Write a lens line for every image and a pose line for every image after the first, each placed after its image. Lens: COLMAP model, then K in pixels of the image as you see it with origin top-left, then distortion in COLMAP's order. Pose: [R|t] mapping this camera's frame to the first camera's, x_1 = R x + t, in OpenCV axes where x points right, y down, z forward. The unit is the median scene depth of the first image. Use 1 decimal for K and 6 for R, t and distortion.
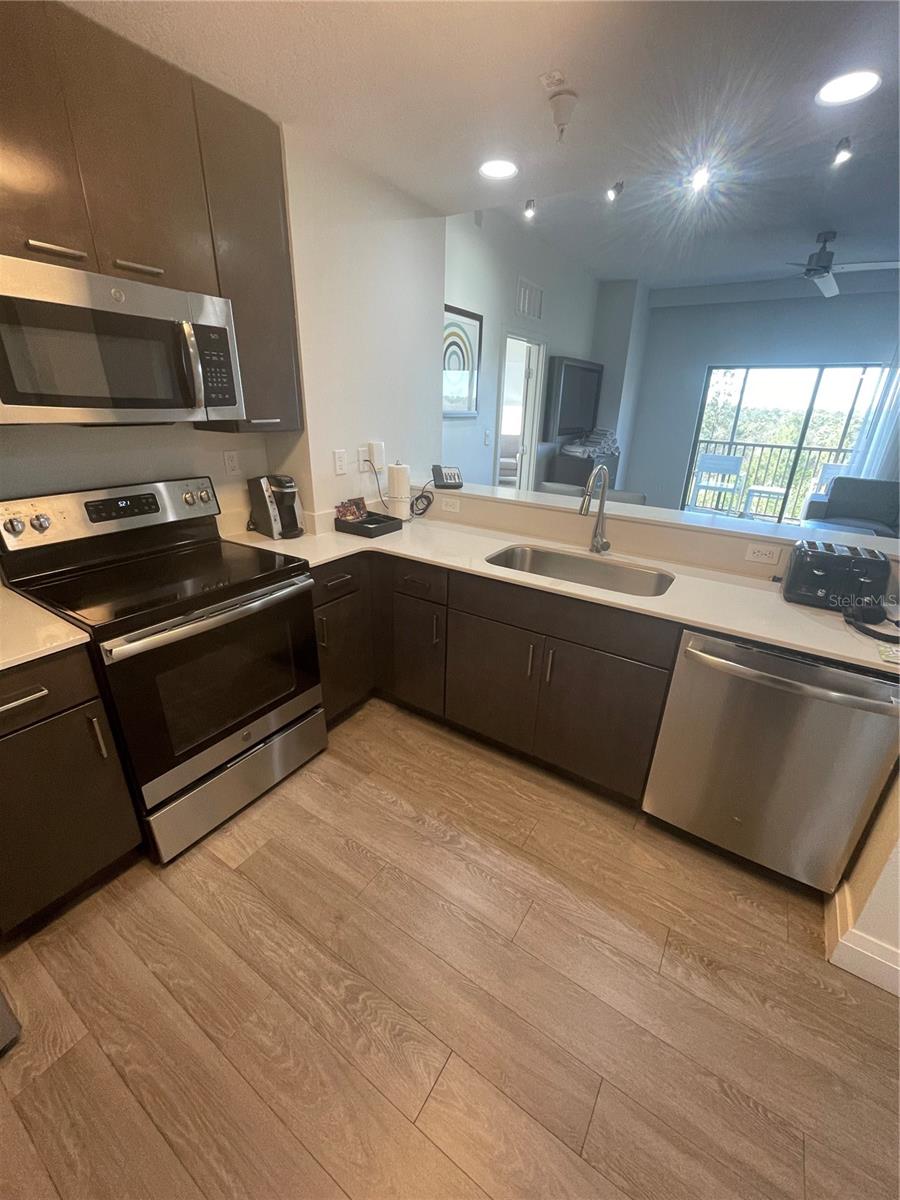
lens RADIAL K [[487.9, 0, 450.0], [0, 487.9, 600.0], [0, 0, 1]] dist [-0.002730, 0.000772]
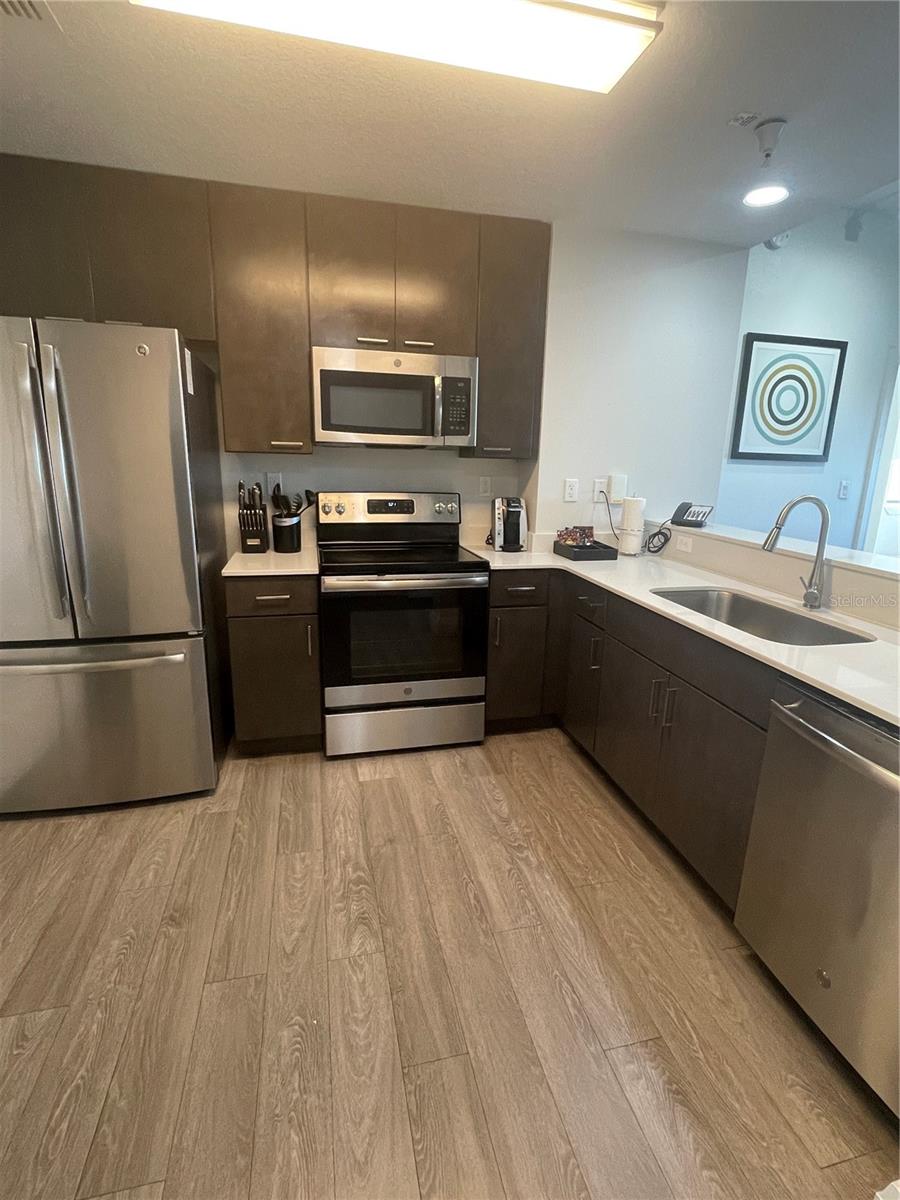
lens RADIAL K [[578.4, 0, 450.0], [0, 578.4, 600.0], [0, 0, 1]] dist [-0.002445, -0.000928]
pose [[0.724450, 0.159962, -0.670511, 0.534242], [-0.266847, 0.961942, -0.058826, 0.104264], [0.635582, 0.221541, 0.739564, -0.049480]]
